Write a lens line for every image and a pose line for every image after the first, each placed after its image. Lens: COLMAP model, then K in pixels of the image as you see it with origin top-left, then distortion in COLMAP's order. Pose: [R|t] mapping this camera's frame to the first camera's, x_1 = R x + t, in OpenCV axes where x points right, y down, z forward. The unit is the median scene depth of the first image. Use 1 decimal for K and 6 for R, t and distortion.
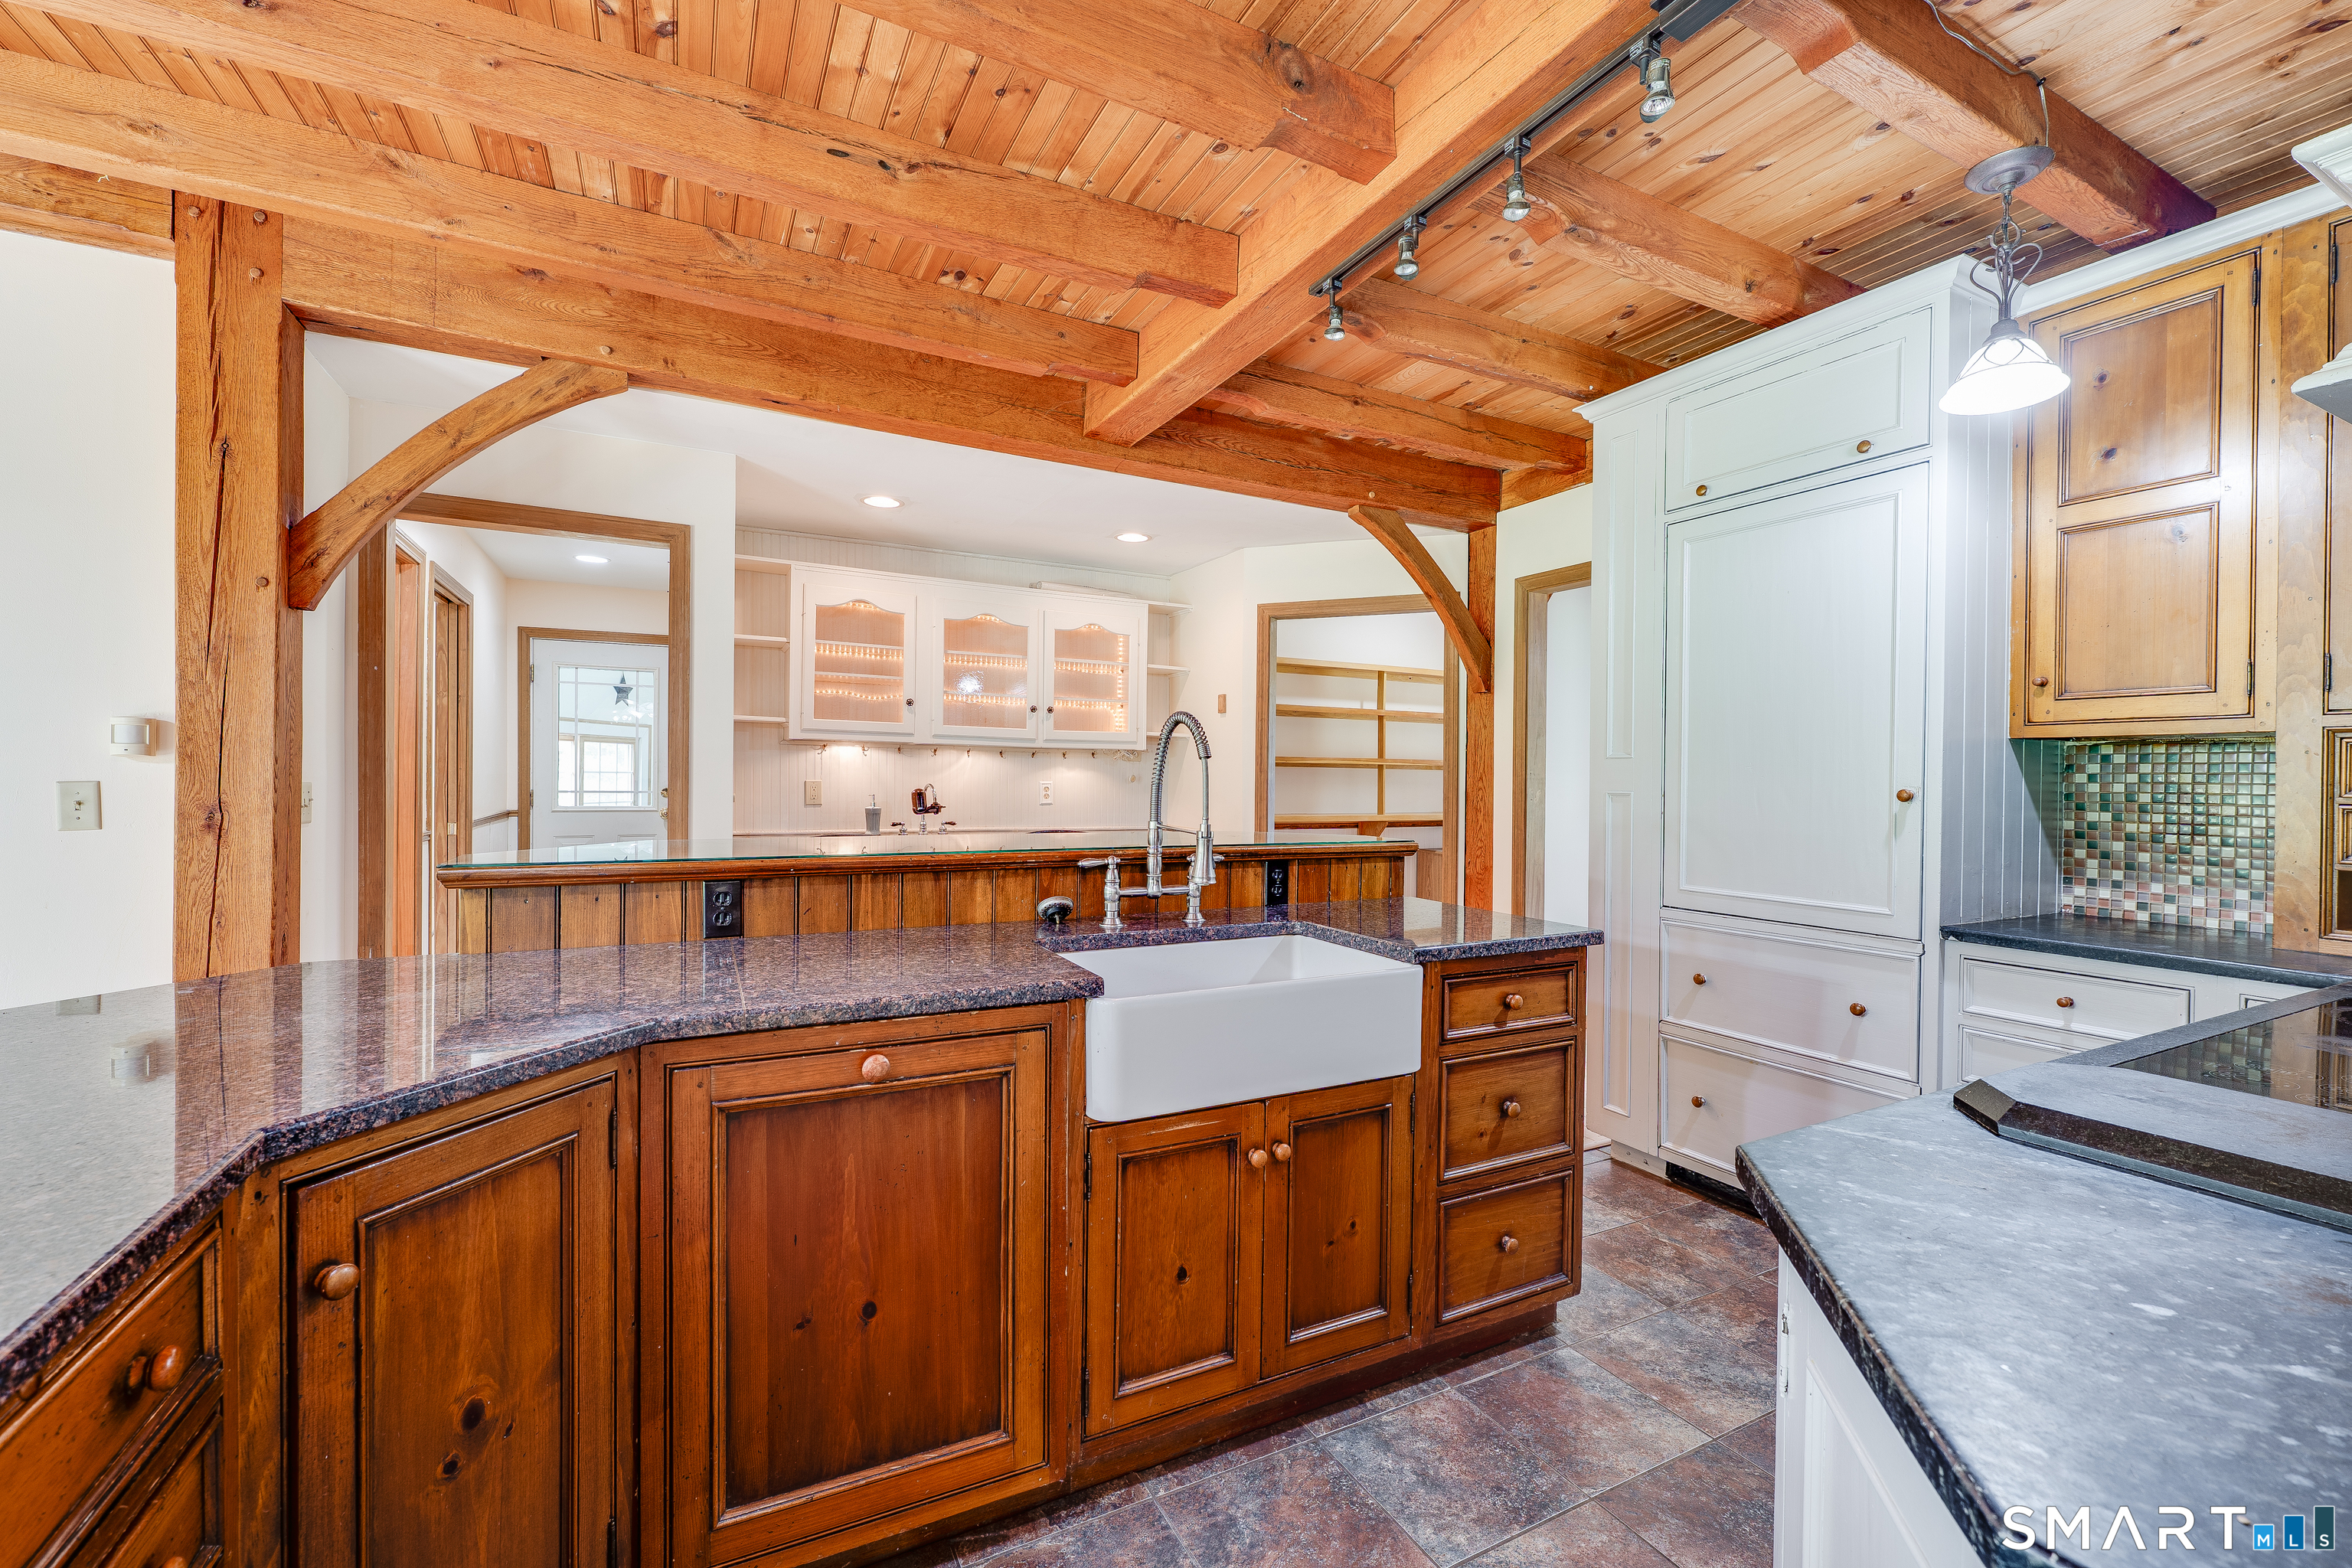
lens RADIAL K [[964.6, 0, 1179.7], [0, 964.6, 785.0], [0, 0, 1]] dist [-0.003619, 0.000626]
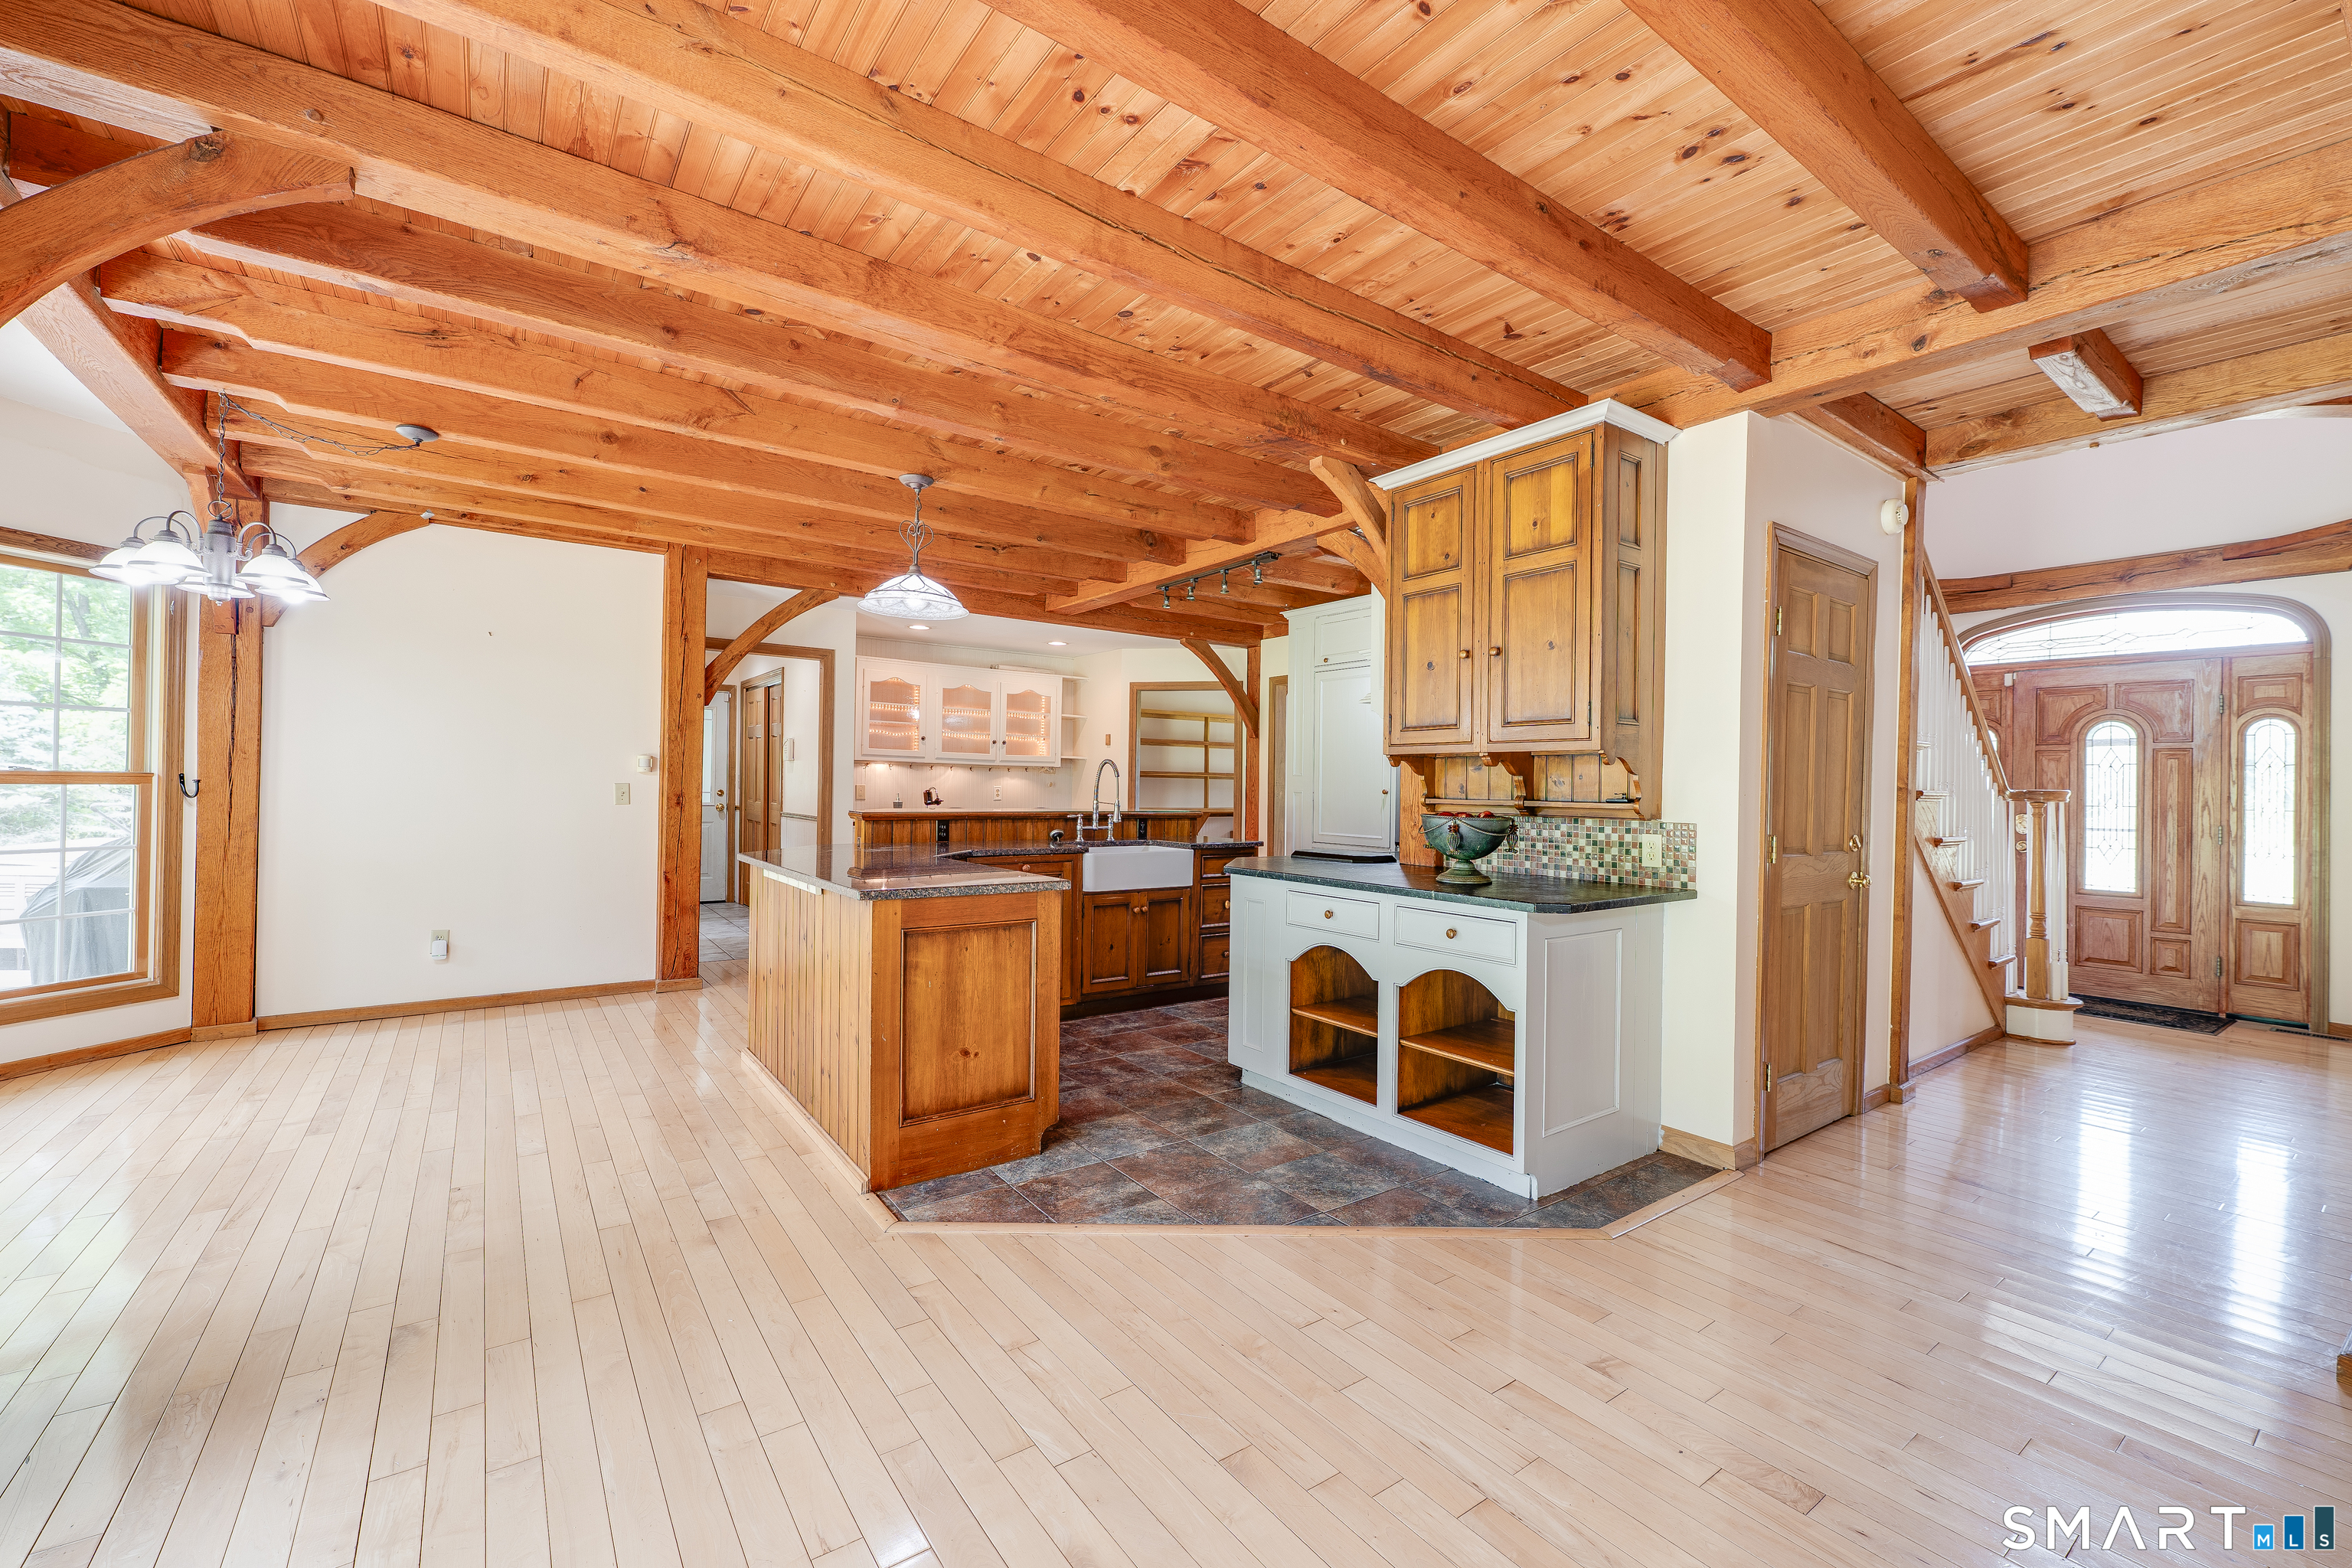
lens RADIAL K [[964.6, 0, 1180.6], [0, 964.6, 785.4], [0, 0, 1]] dist [-0.003619, 0.000626]
pose [[0.989294, 0.003317, 0.145901, -0.153304], [-0.002442, 0.999978, -0.006182, 0.010726], [-0.145918, 0.005760, 0.989280, -1.371528]]
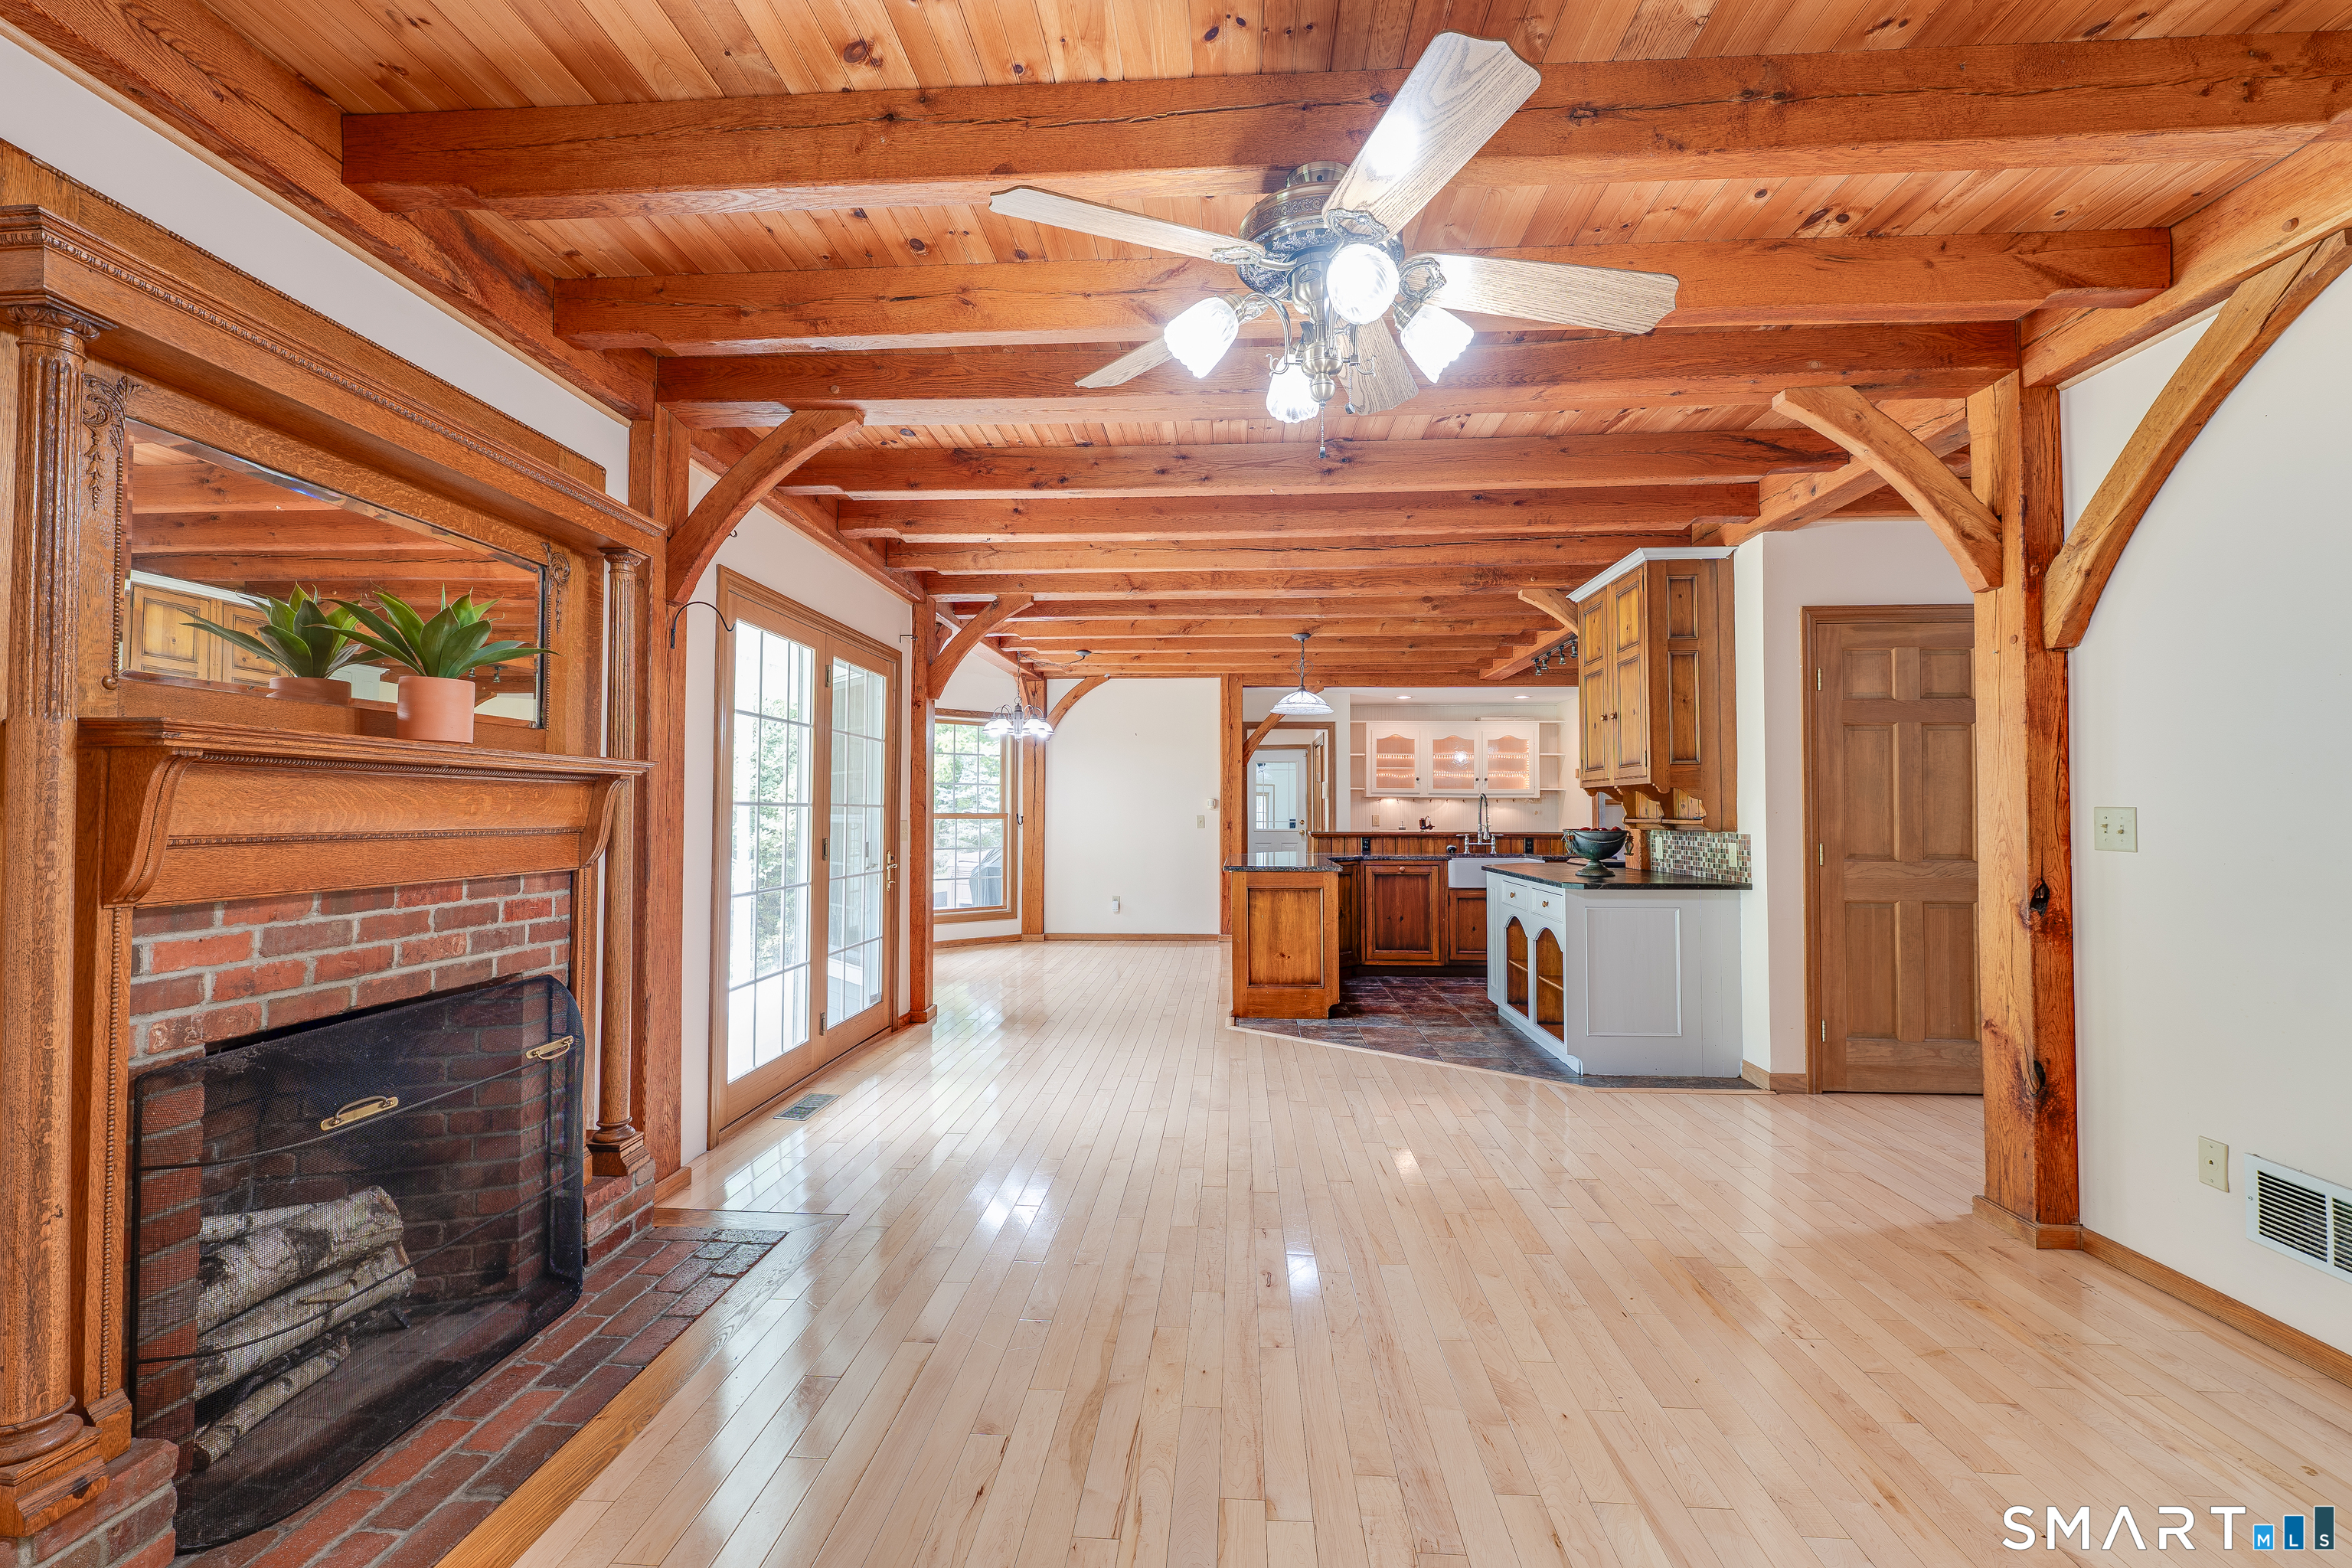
lens RADIAL K [[964.6, 0, 1172.2], [0, 964.6, 791.0], [0, 0, 1]] dist [-0.003619, 0.000626]
pose [[0.855631, -0.023342, -0.517060, 0.719649], [0.006747, 0.999401, -0.033951, 0.025262], [0.517543, 0.025561, 0.855275, -2.231925]]
